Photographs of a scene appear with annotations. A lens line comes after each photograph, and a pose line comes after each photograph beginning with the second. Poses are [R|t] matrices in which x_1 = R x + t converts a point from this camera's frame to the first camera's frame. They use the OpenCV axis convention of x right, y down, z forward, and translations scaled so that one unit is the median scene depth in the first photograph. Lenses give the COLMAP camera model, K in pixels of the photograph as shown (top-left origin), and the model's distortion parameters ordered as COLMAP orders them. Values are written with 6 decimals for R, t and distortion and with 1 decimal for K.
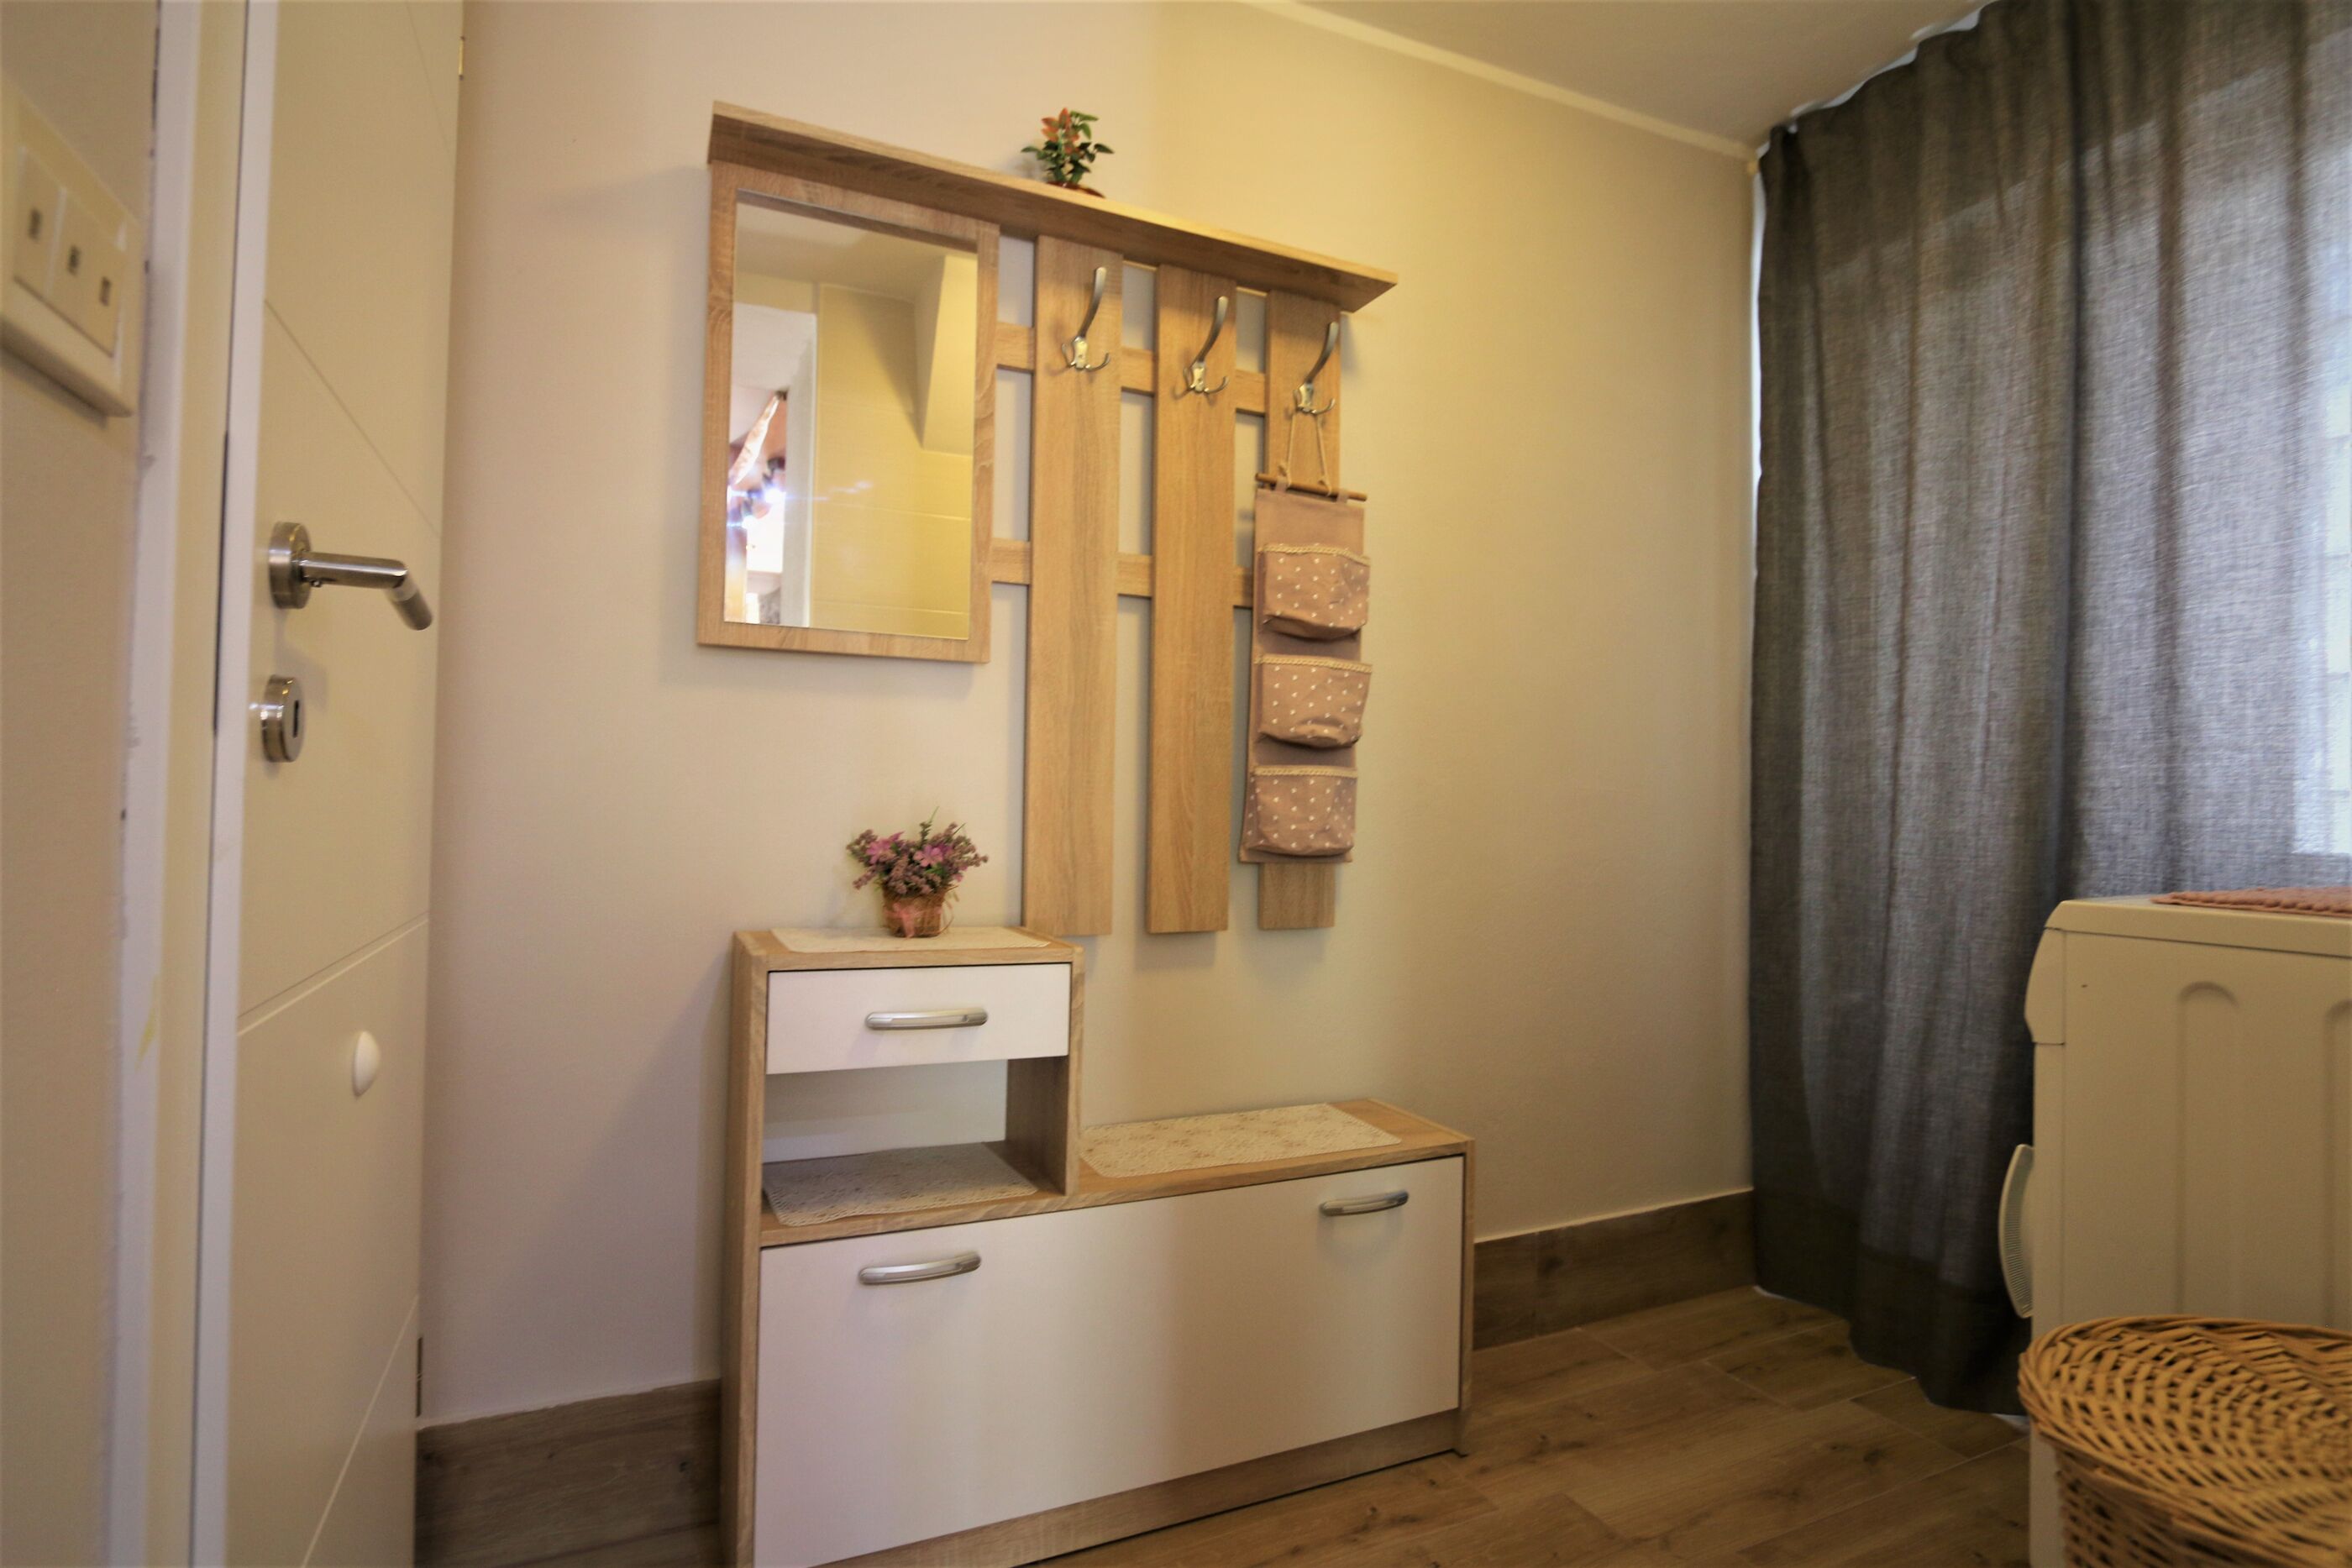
lens RADIAL K [[1145.2, 0, 1146.2], [0, 1145.2, 783.1], [0, 0, 1]] dist [-0.009566, 0.000210]
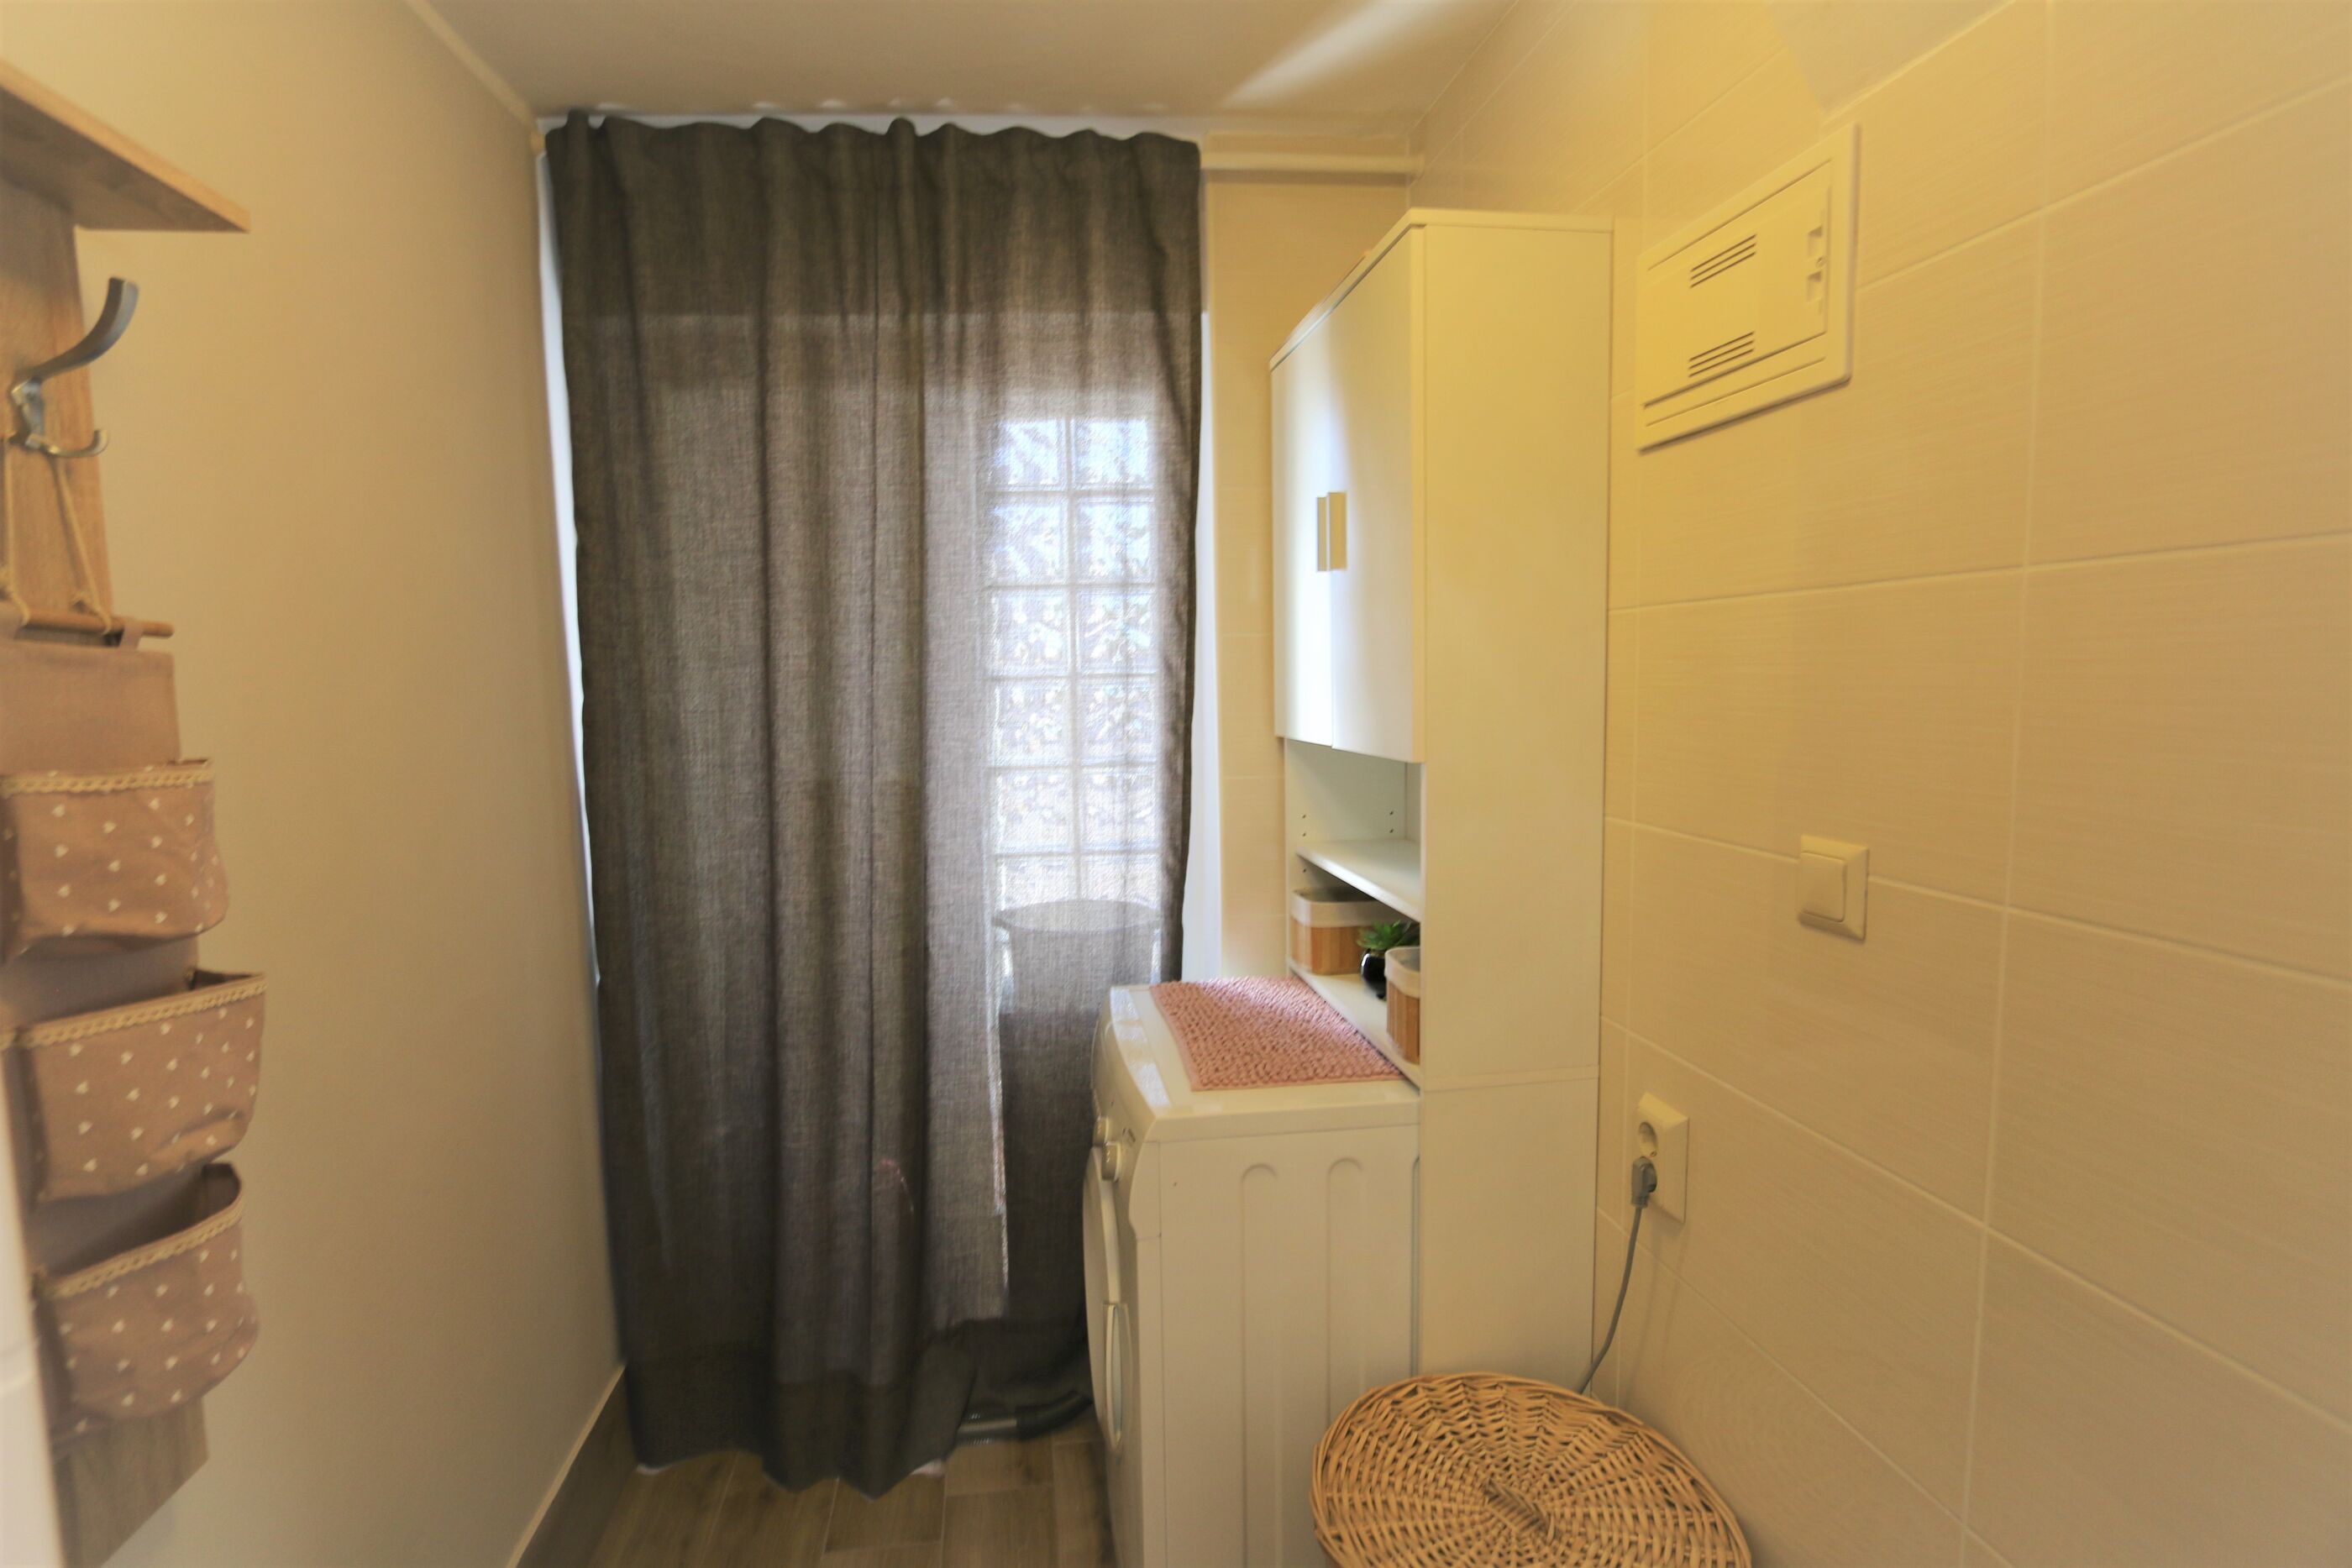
lens RADIAL K [[1145.2, 0, 1146.2], [0, 1145.2, 783.1], [0, 0, 1]] dist [-0.009566, 0.000210]
pose [[0.288046, -0.119330, 0.950152, -0.168083], [0.008469, 0.992484, 0.122079, -0.244742], [-0.957579, -0.027118, 0.286892, 0.455958]]
